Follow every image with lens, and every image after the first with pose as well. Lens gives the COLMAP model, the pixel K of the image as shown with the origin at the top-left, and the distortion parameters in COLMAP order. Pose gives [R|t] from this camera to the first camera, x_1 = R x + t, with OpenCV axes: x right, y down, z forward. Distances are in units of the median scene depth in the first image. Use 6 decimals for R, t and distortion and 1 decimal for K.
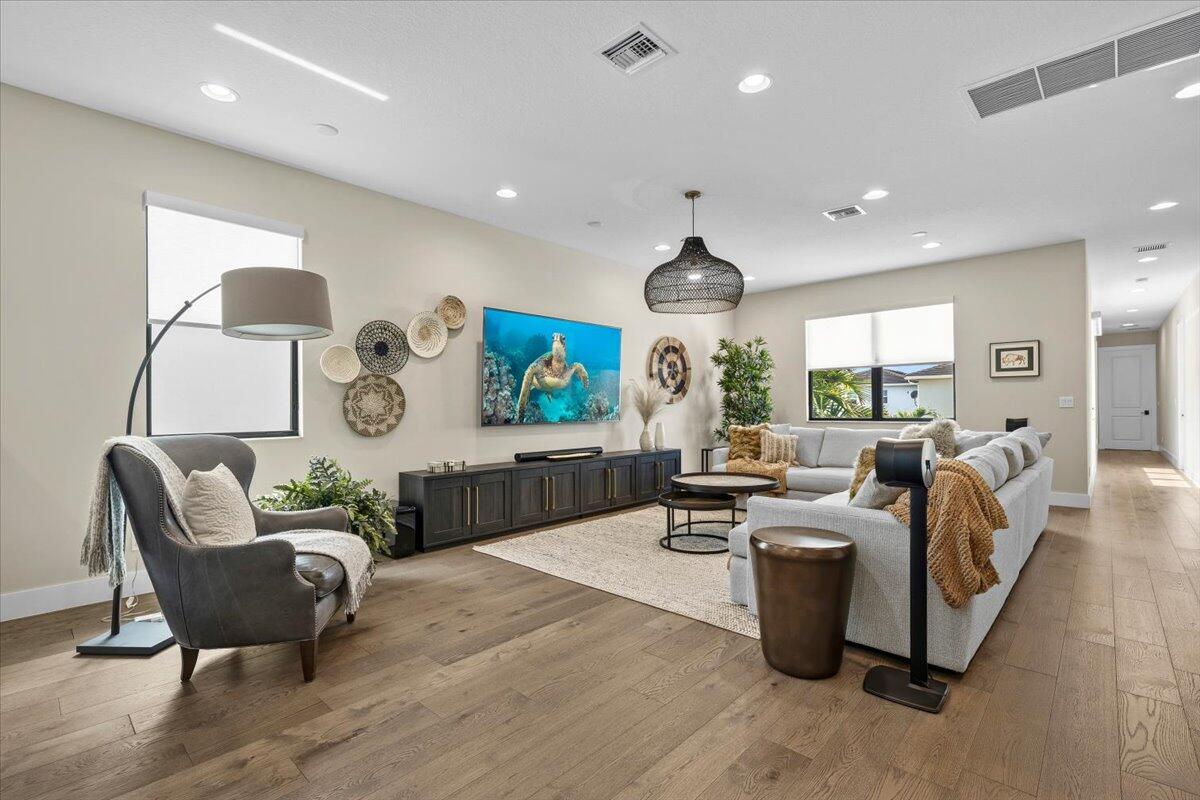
lens RADIAL K [[543.6, 0, 616.1], [0, 543.6, 400.1], [0, 0, 1]] dist [0.001980, 0.000309]
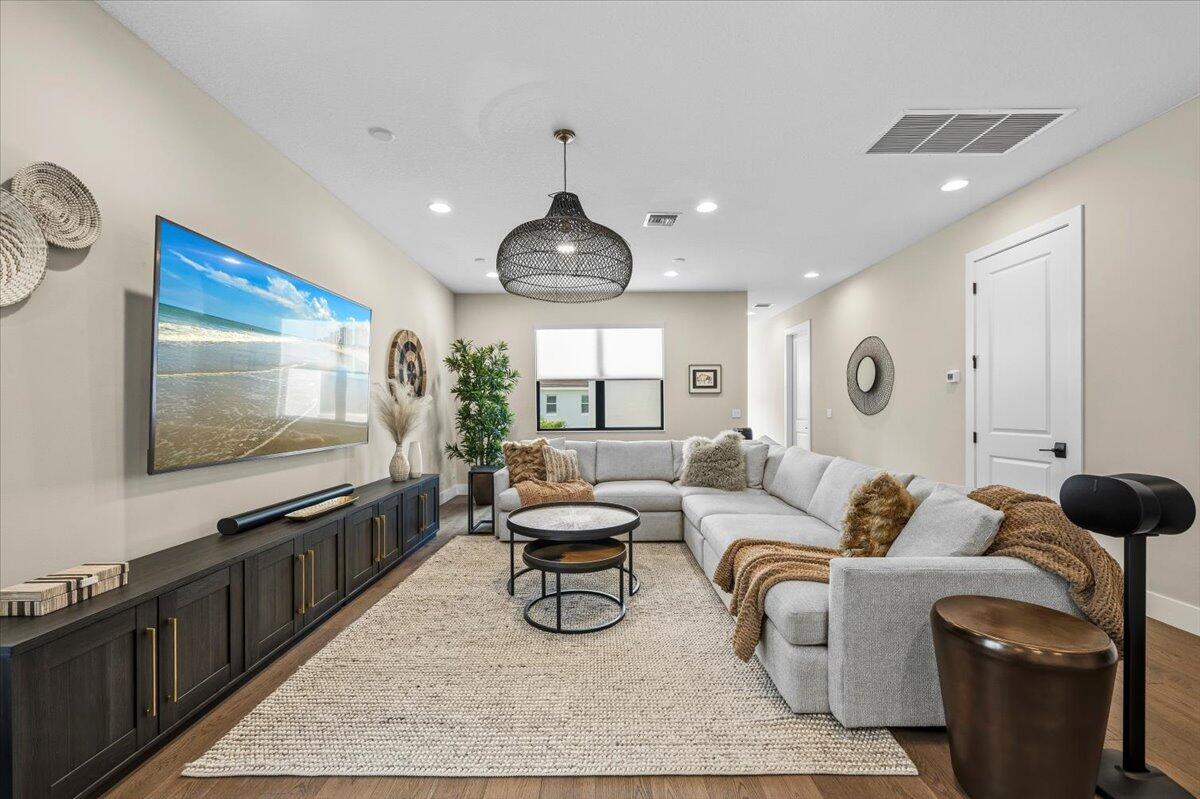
lens RADIAL K [[483.9, 0, 600.3], [0, 483.9, 409.1], [0, 0, 1]] dist [0.002024, 0.000121]
pose [[0.743028, 0.003005, 0.669254, -0.183199], [-0.007518, 0.999964, 0.003857, -0.008599], [-0.669218, -0.007897, 0.743024, 0.336857]]
